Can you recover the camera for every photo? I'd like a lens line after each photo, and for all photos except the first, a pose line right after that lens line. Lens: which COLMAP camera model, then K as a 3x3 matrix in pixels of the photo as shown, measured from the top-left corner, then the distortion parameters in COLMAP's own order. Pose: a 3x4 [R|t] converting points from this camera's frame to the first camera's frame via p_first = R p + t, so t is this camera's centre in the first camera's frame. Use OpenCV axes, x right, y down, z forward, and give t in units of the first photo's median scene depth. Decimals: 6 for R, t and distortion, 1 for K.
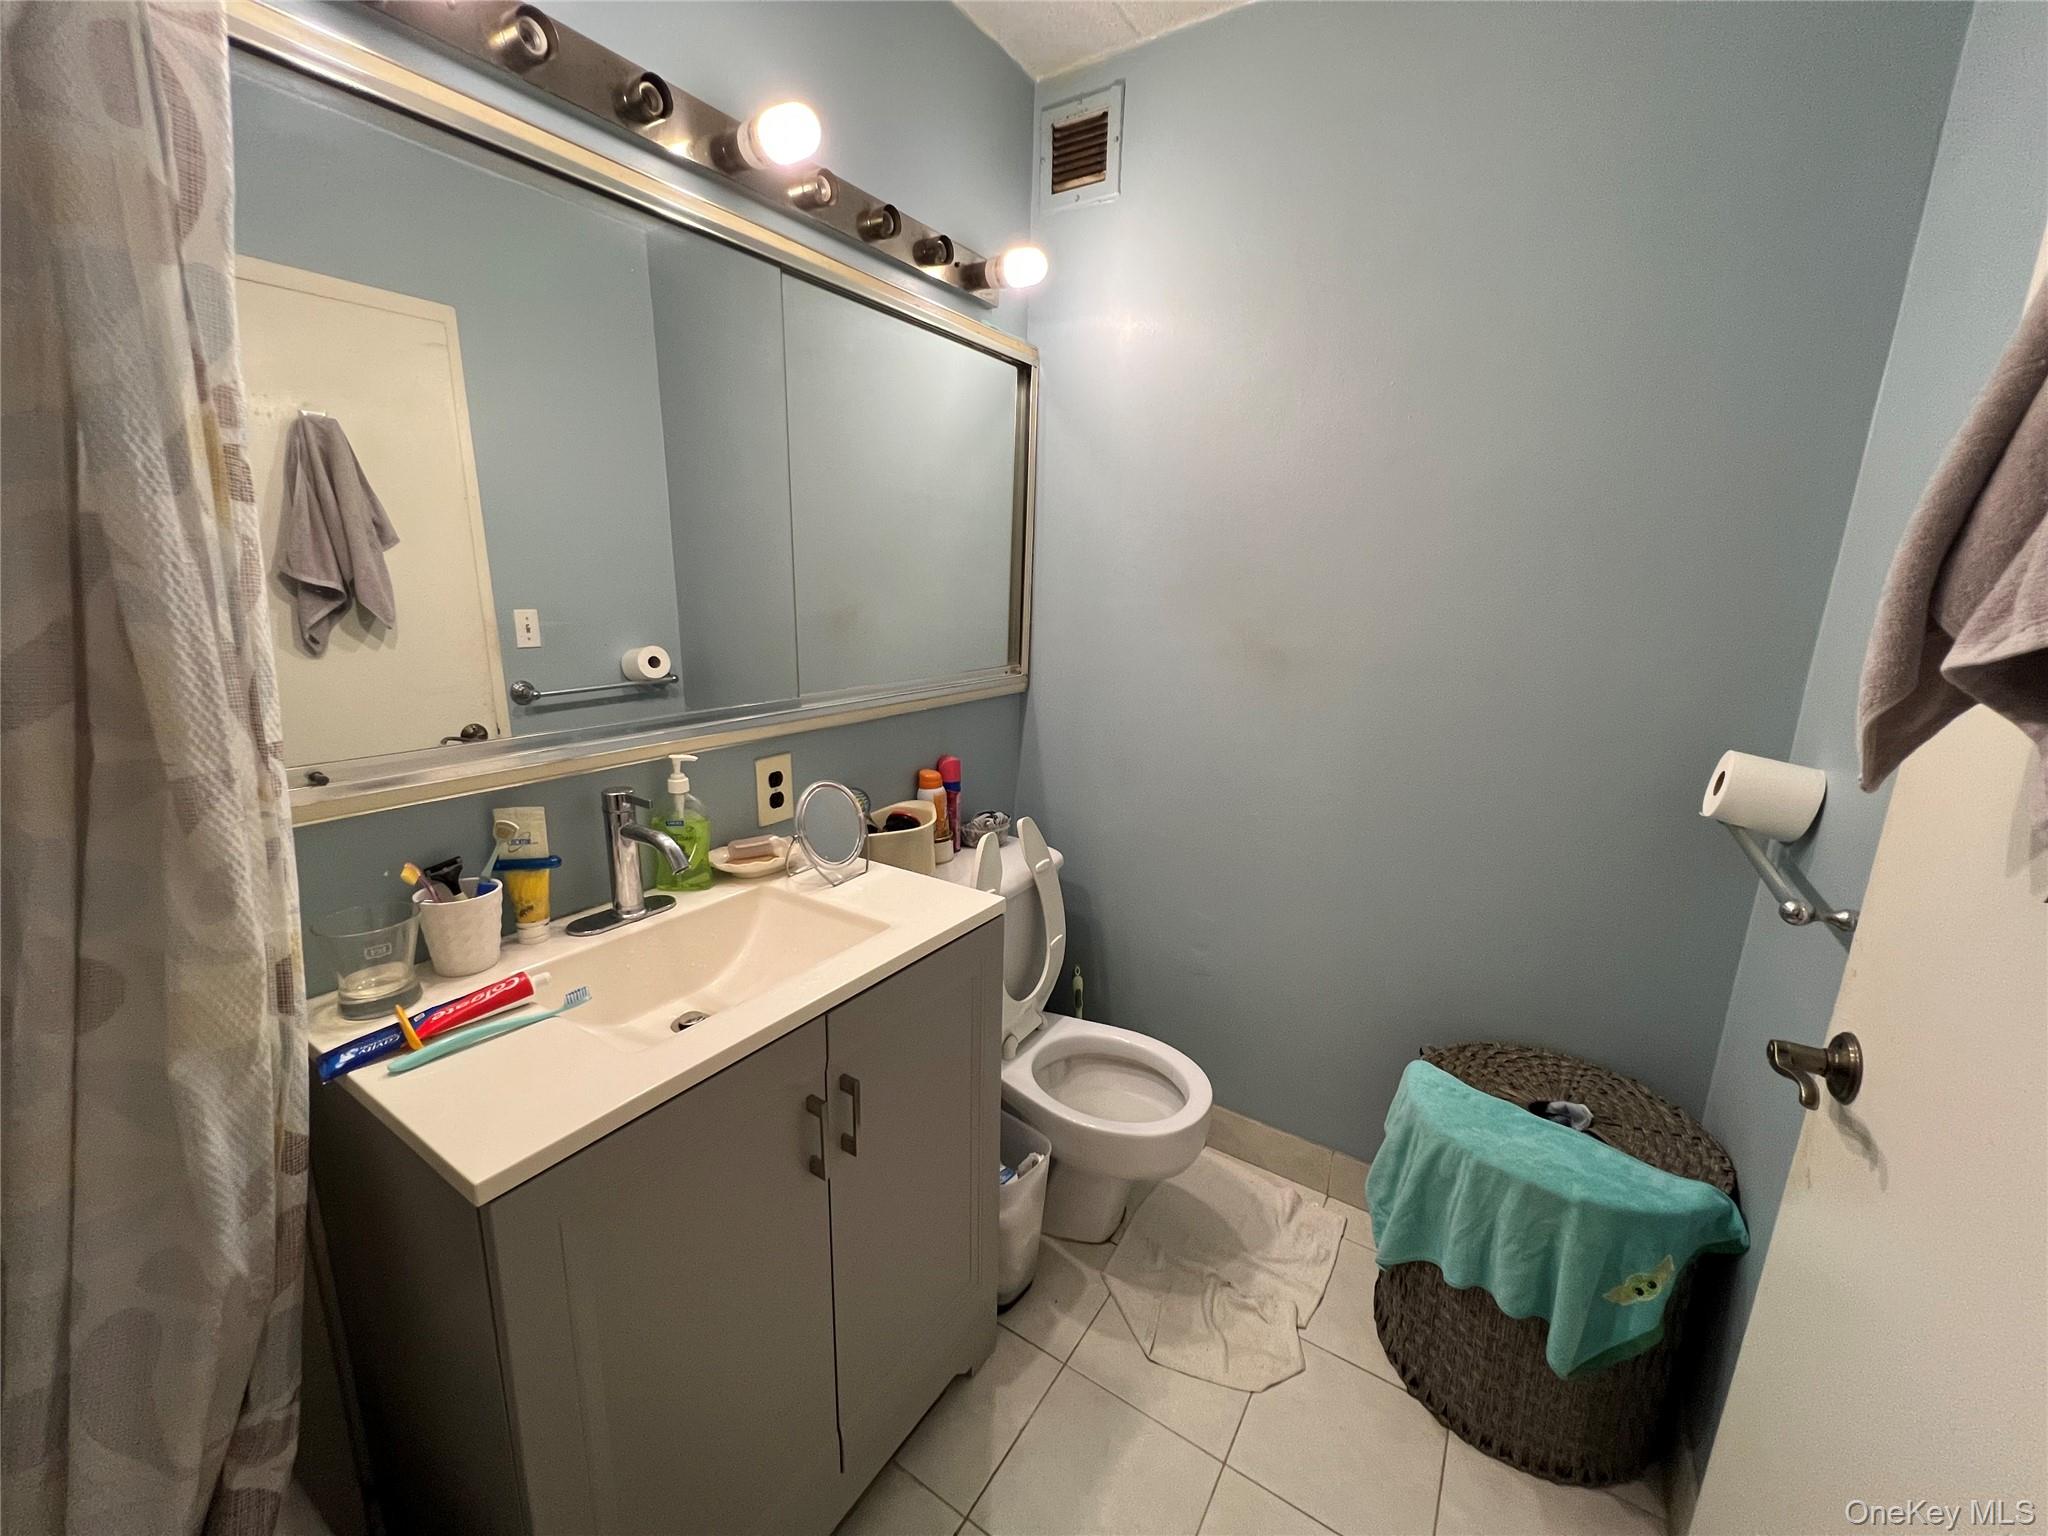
lens RADIAL K [[817.4, 0, 1024.0], [0, 817.4, 768.0], [0, 0, 1]] dist [-0.001483, -0.000159]
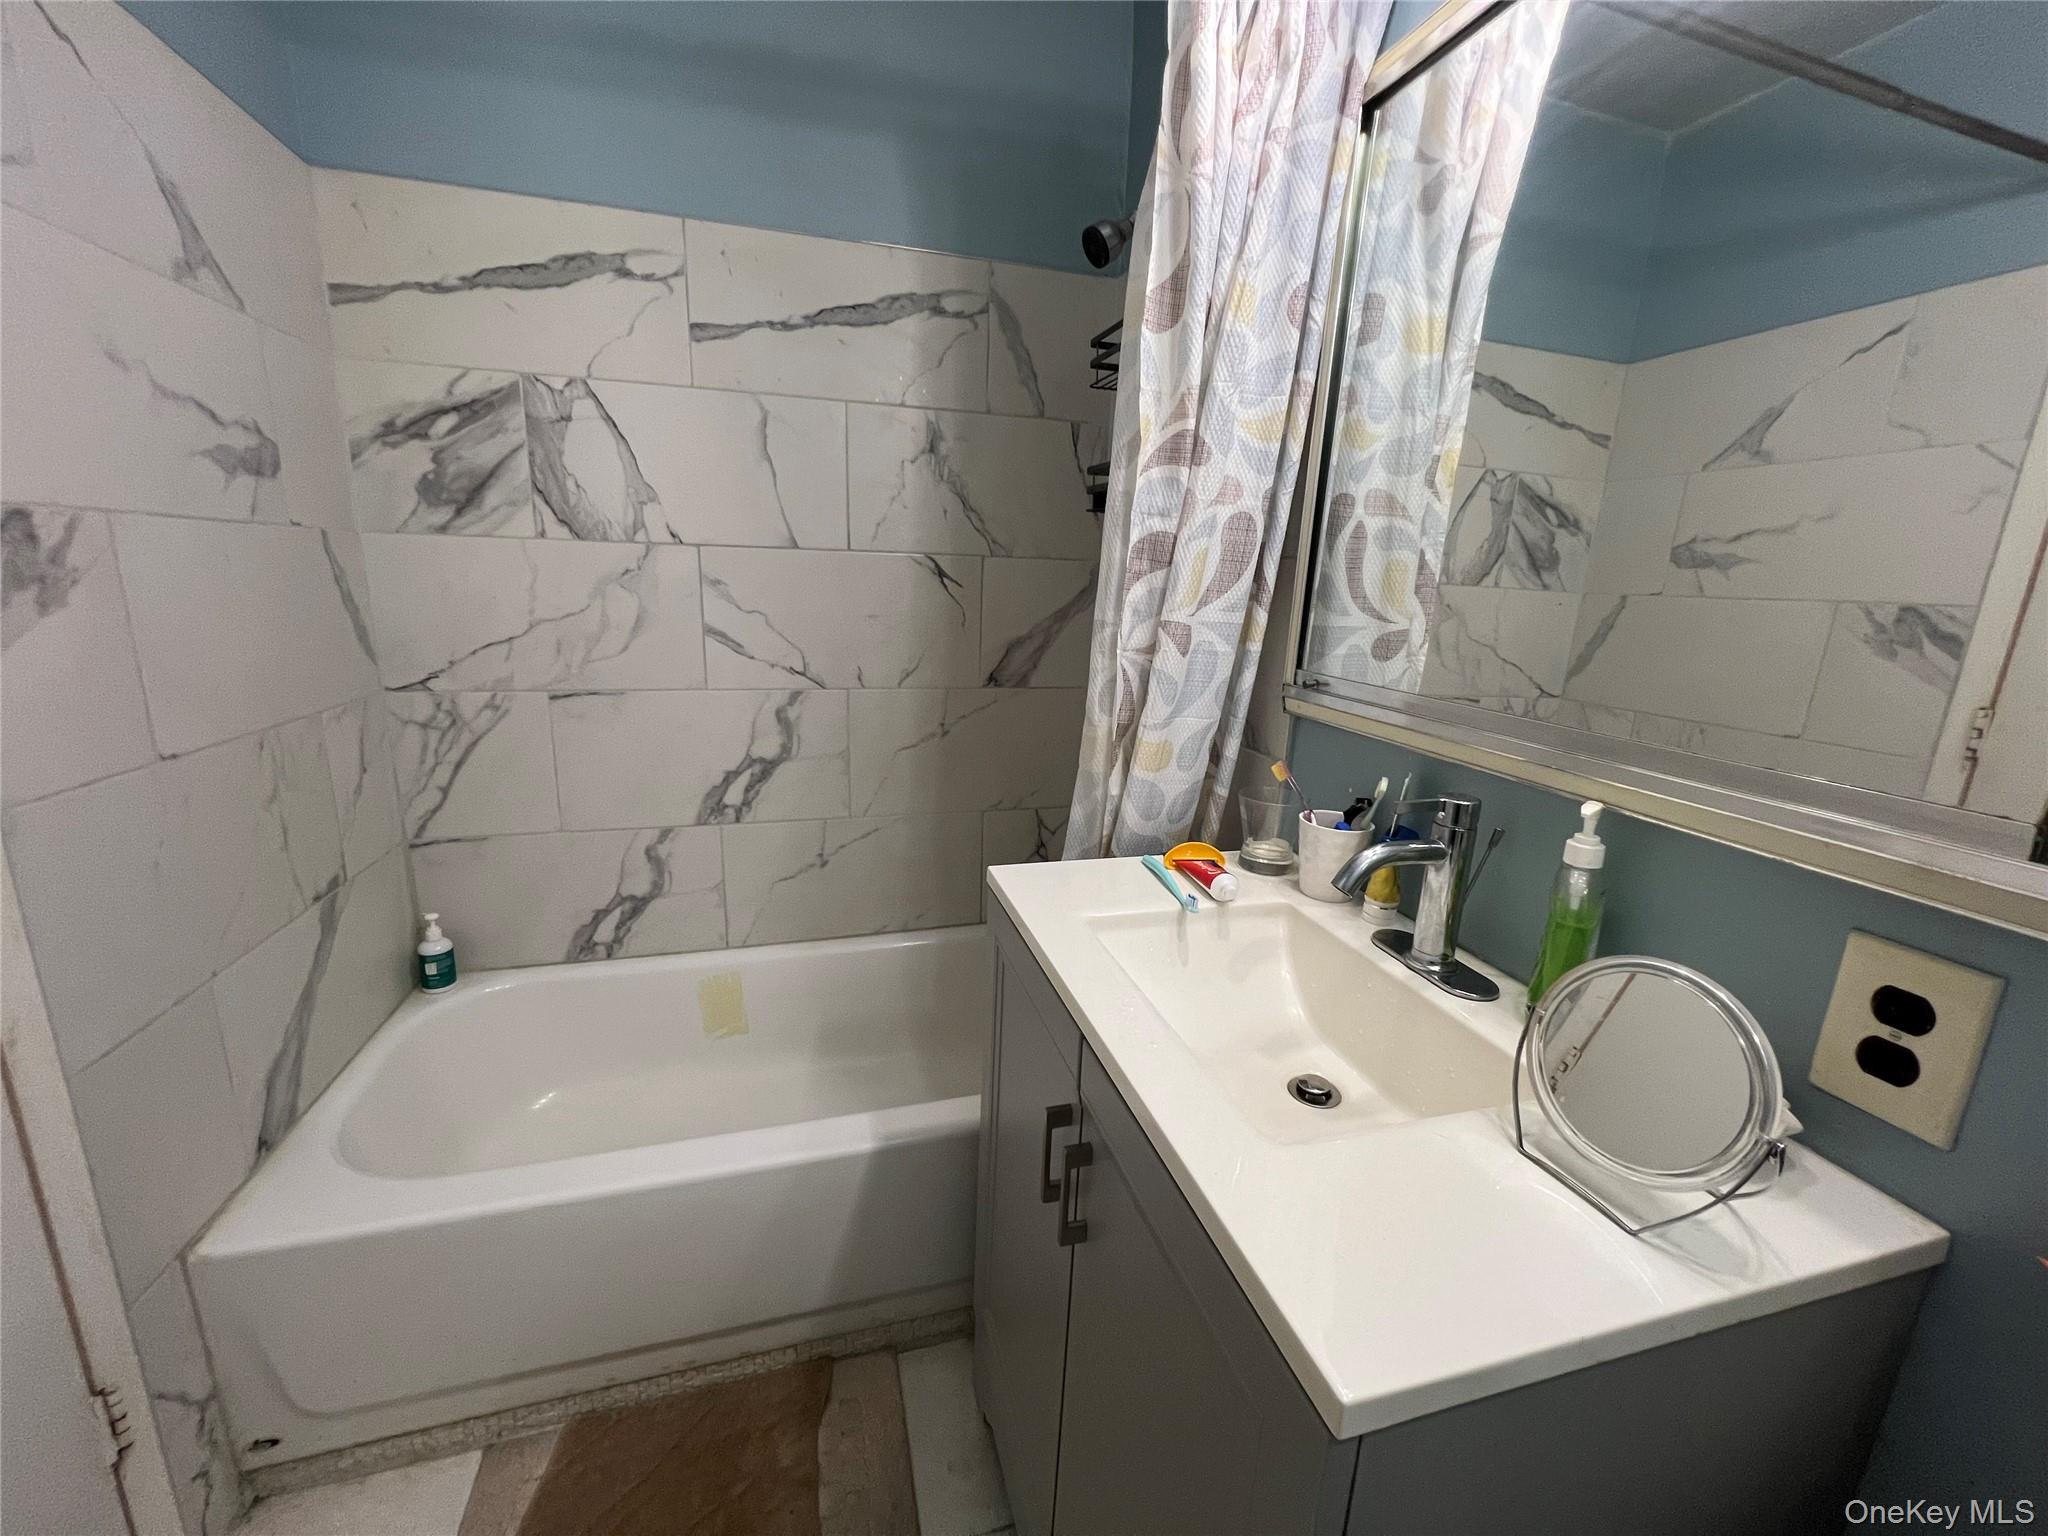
lens RADIAL K [[817.4, 0, 1024.0], [0, 817.4, 768.0], [0, 0, 1]] dist [-0.001483, -0.000159]
pose [[-0.655130, 0.126075, -0.744923, 0.271363], [-0.226366, 0.907927, 0.352743, -0.150326], [0.720807, 0.399718, -0.566270, 1.001554]]
